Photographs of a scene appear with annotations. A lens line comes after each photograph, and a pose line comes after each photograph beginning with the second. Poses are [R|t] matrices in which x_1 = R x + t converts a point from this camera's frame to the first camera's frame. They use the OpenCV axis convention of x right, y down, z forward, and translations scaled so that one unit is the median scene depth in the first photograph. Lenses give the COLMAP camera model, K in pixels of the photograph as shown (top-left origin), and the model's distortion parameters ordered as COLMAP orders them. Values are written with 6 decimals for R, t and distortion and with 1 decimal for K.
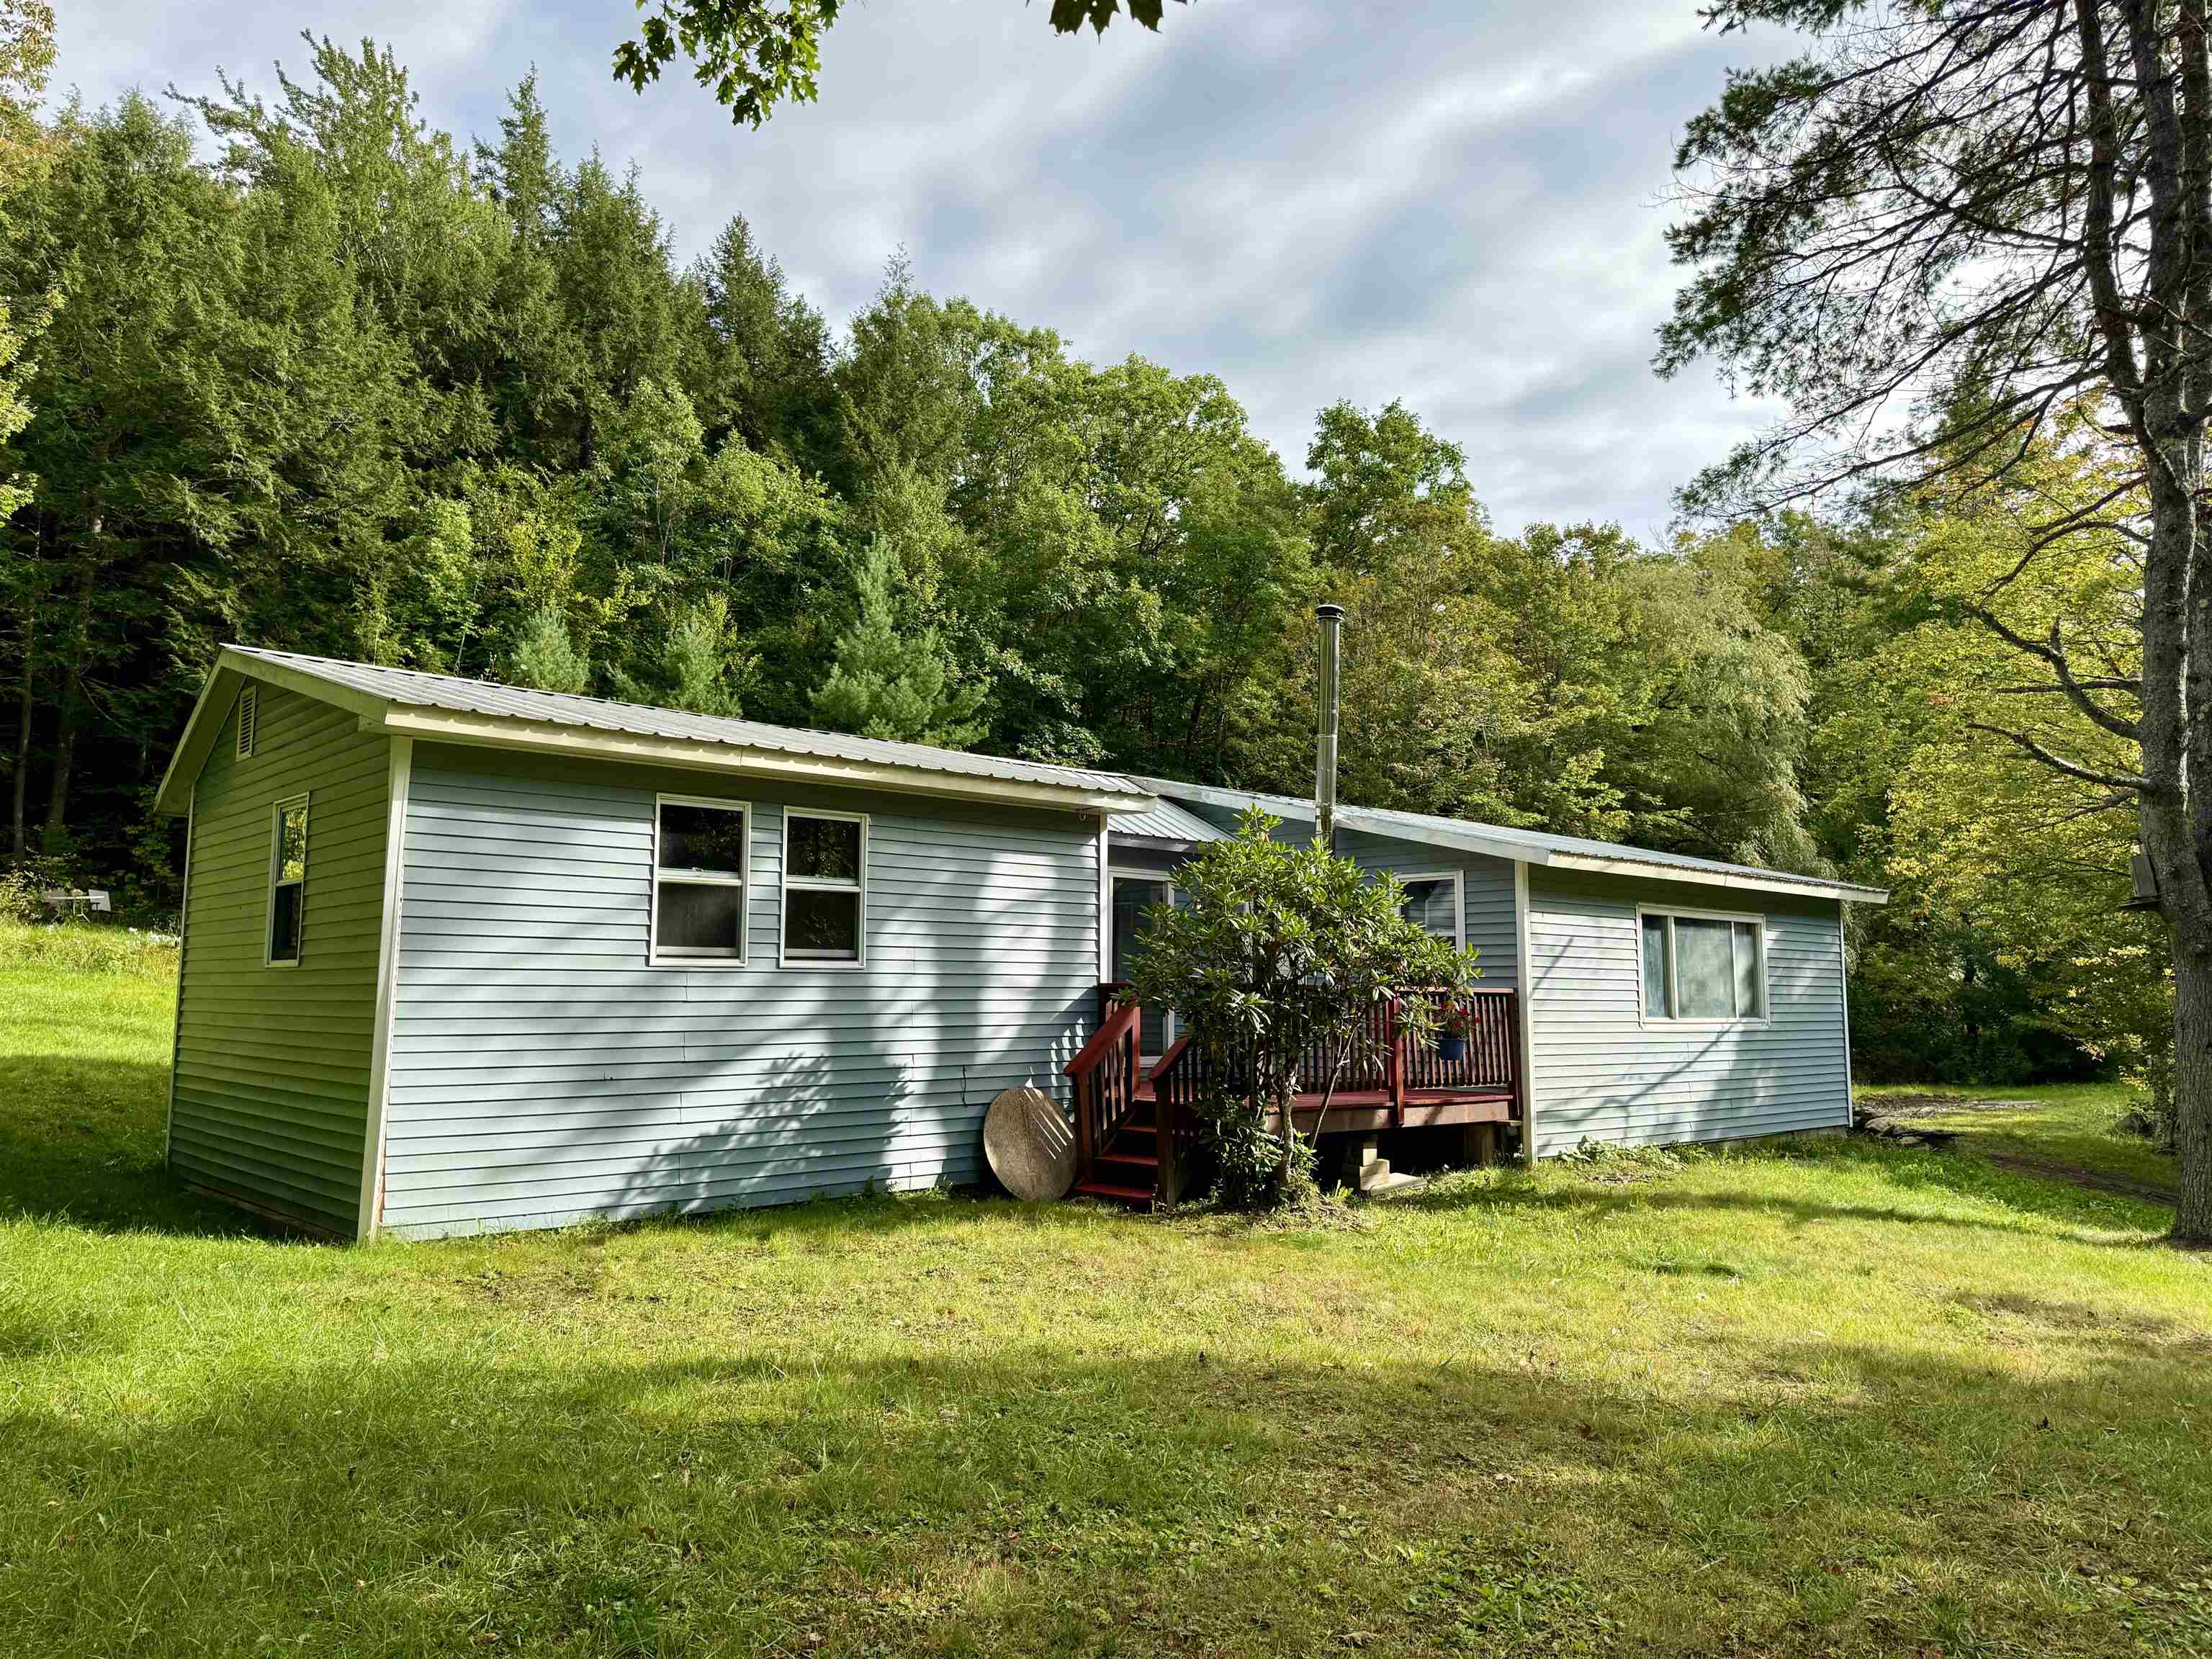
lens RADIAL K [[1542.0, 0, 1108.8], [0, 1542.0, 840.5], [0, 0, 1]] dist [0.124877, -0.166813]
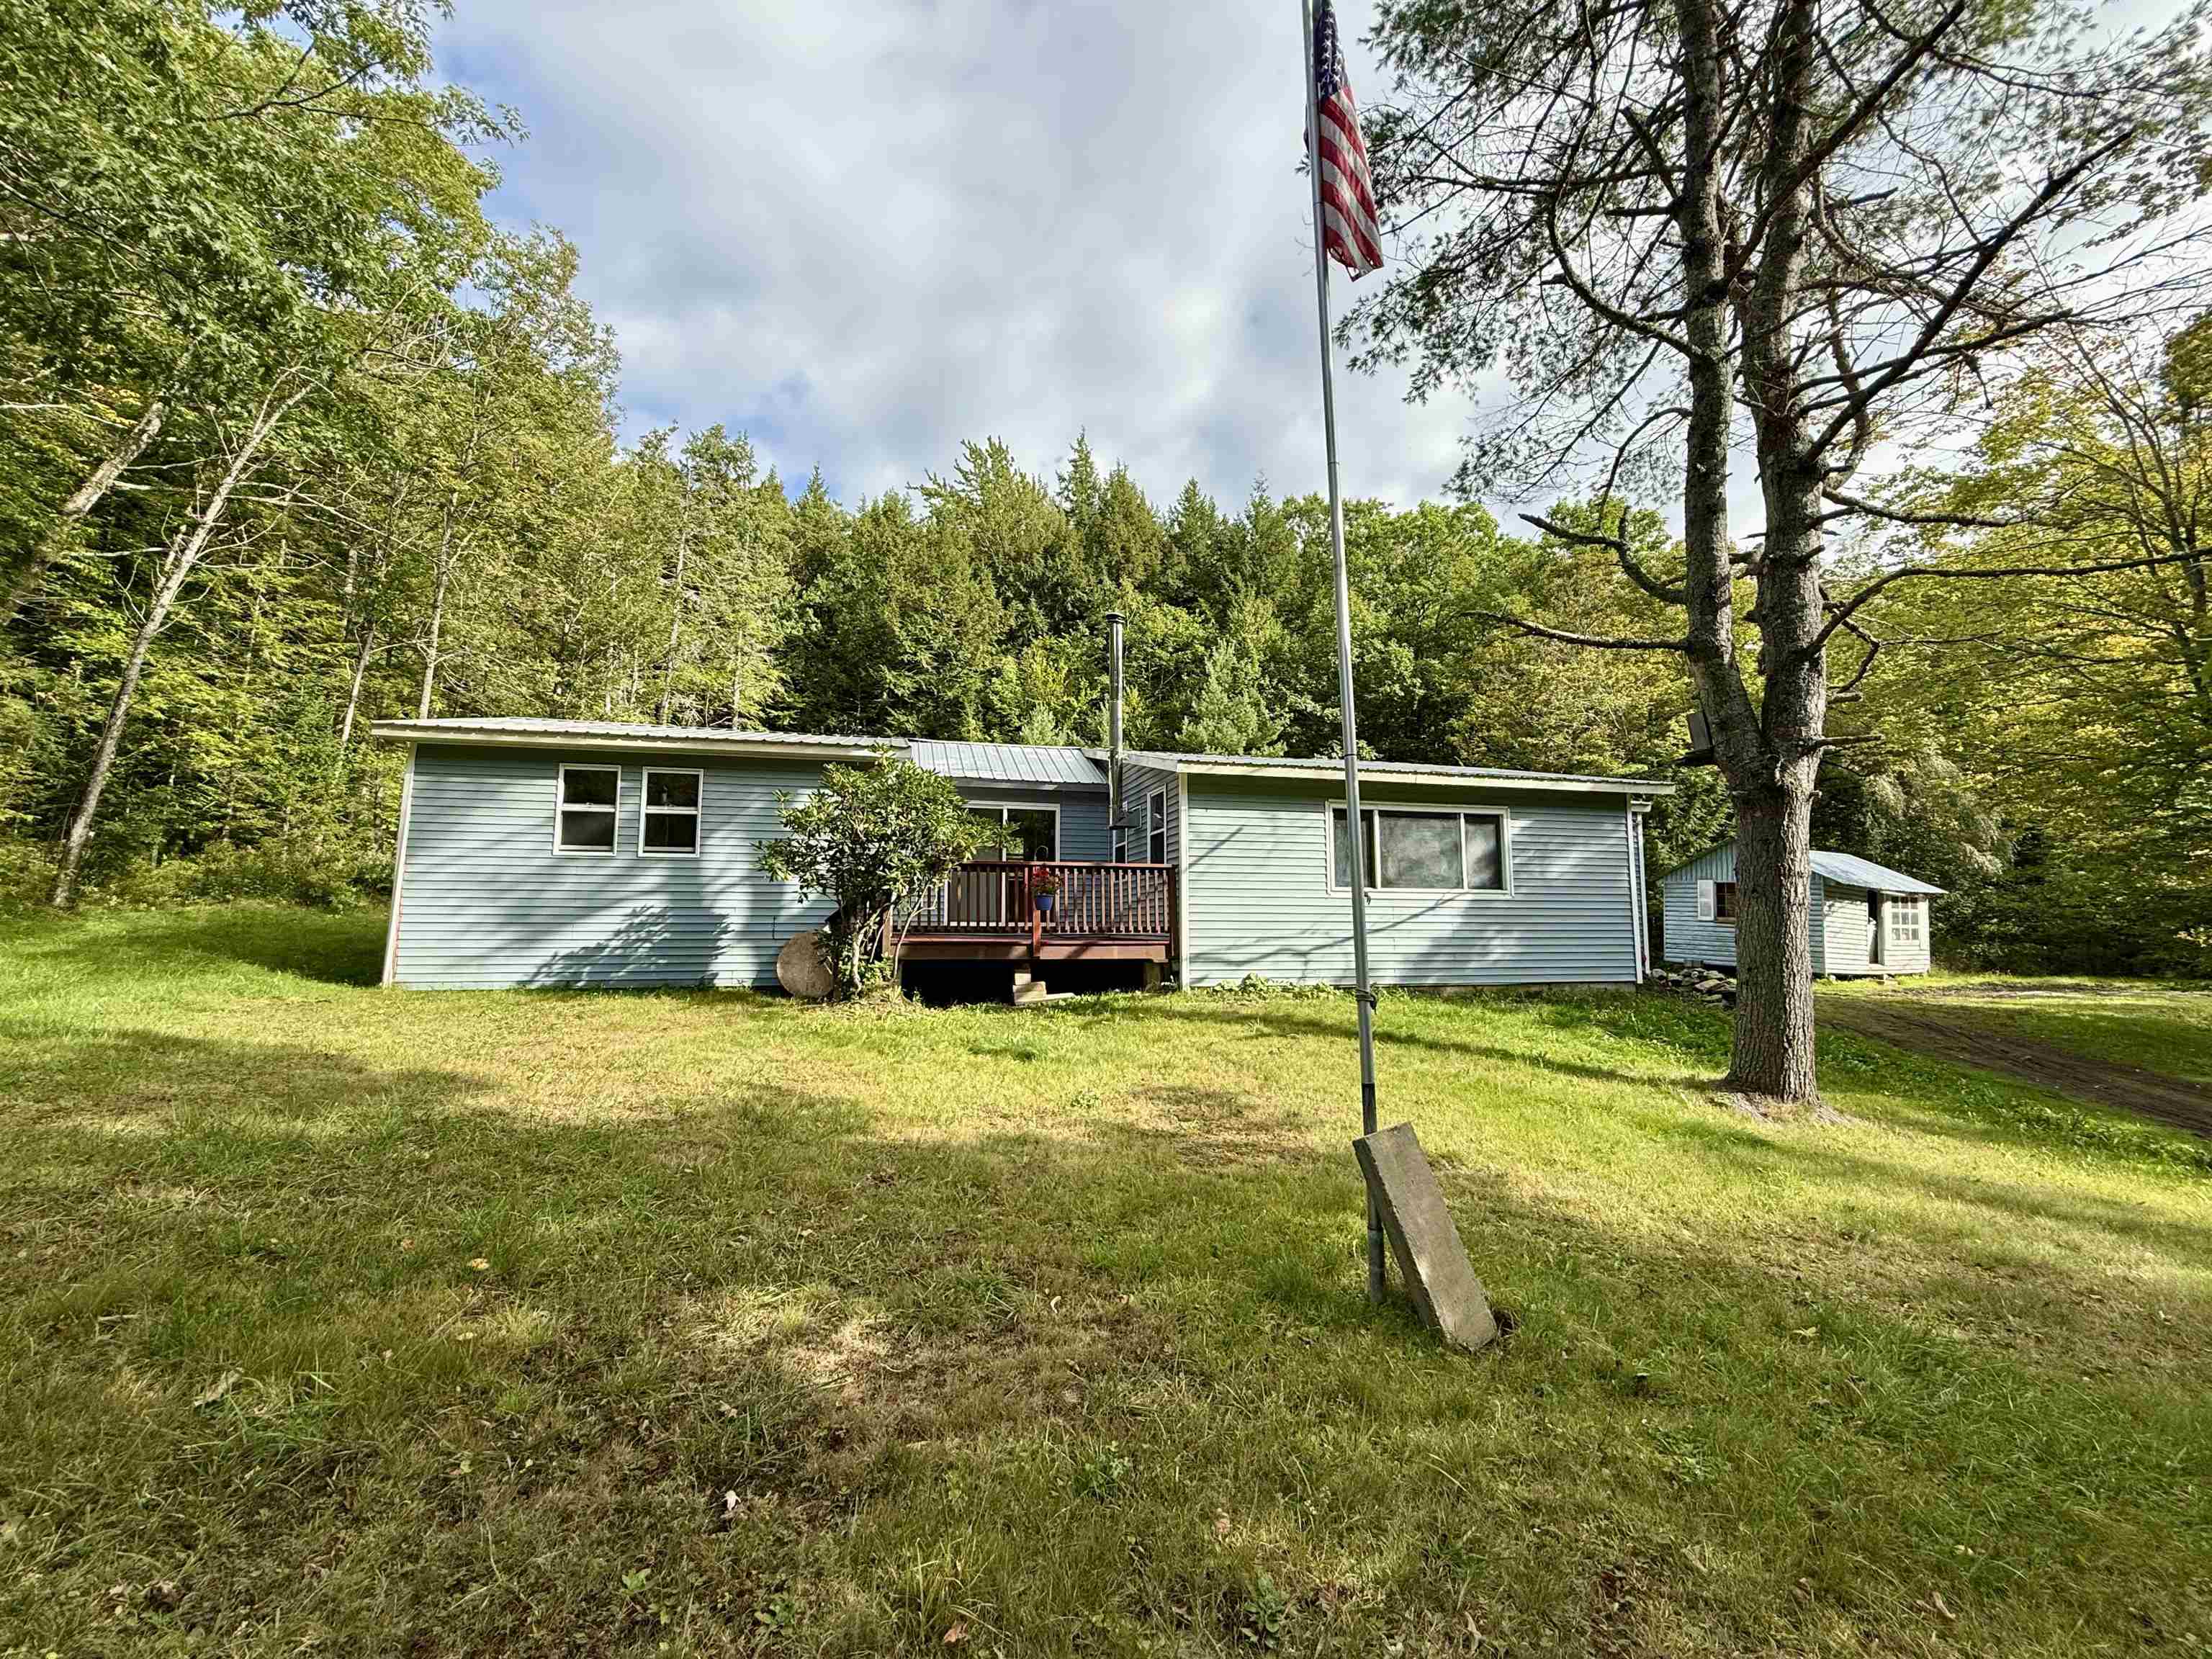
lens RADIAL K [[882.1, 0, 1098.5], [0, 882.1, 829.4], [0, 0, 1]] dist [-0.000267, -0.000082]
pose [[0.872140, -0.056155, -0.486023, 0.513853], [0.051338, 0.998411, -0.023233, 0.069463], [0.486556, -0.004689, 0.873637, 0.253919]]
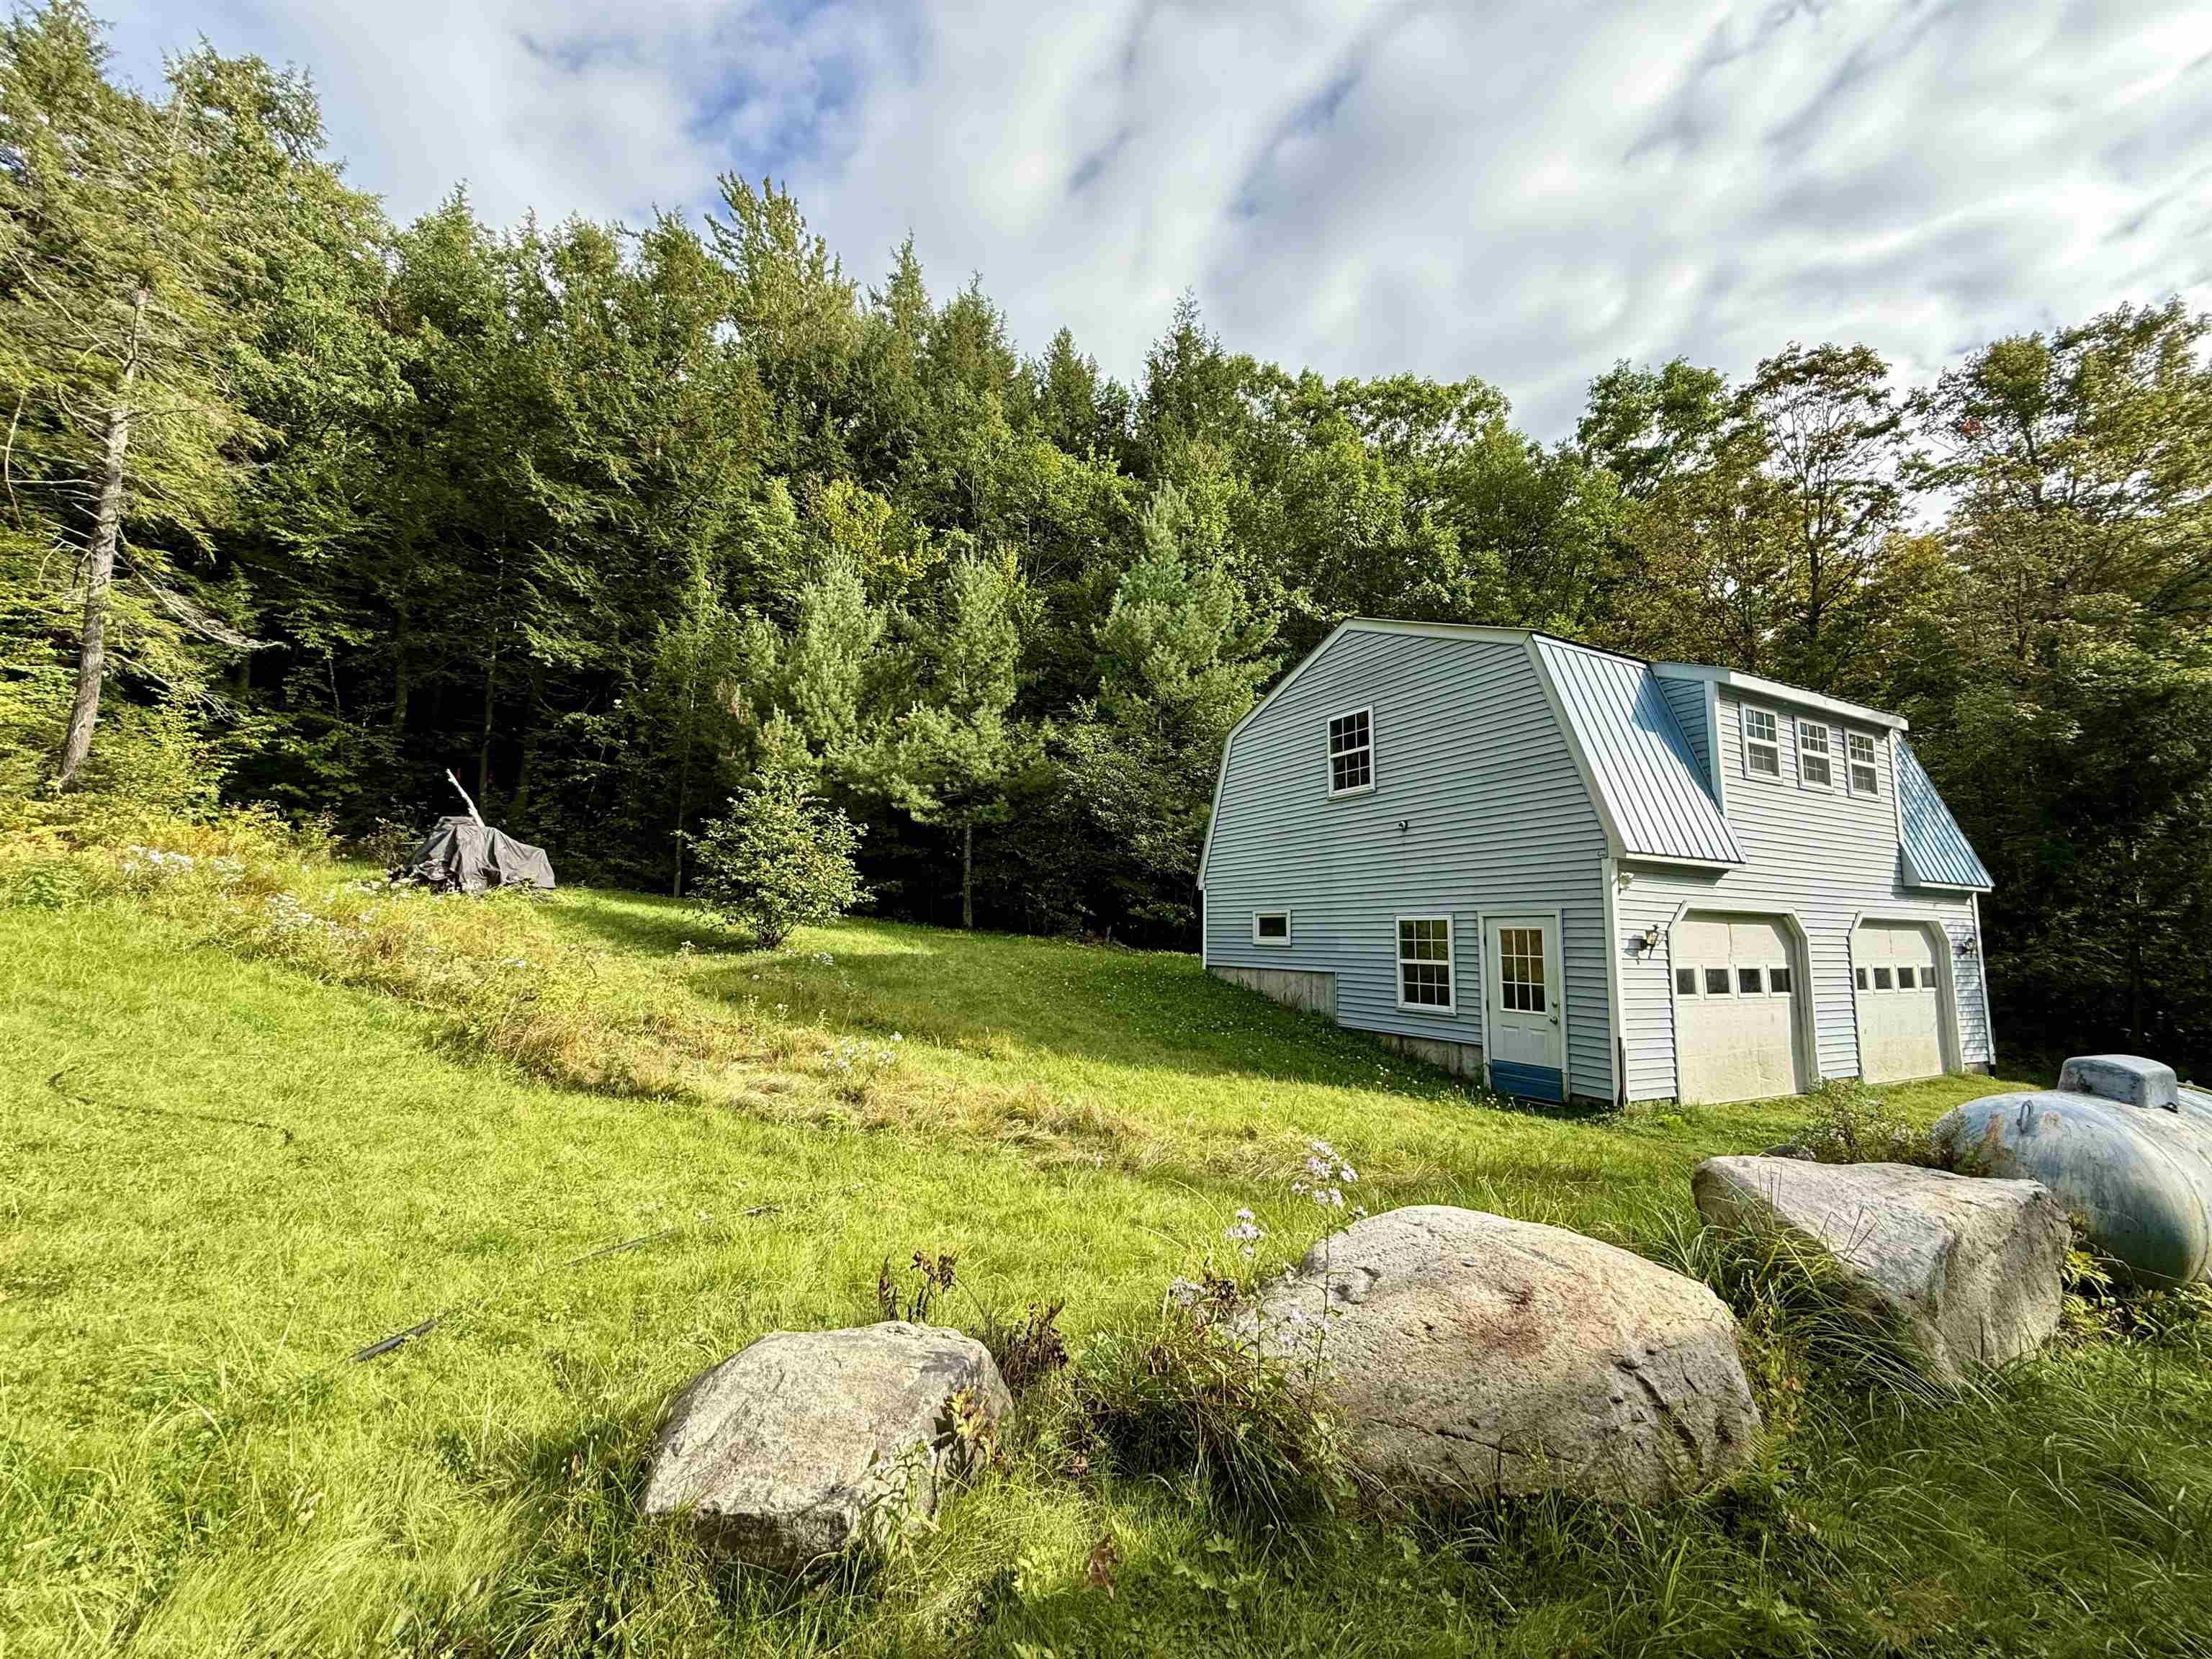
lens RADIAL K [[882.1, 0, 1098.5], [0, 882.1, 829.4], [0, 0, 1]] dist [-0.000267, -0.000082]
pose [[0.967956, -0.020593, -0.250274, -0.140578], [0.014048, 0.999512, -0.027909, 0.112345], [0.250727, 0.023499, 0.967773, 1.203344]]
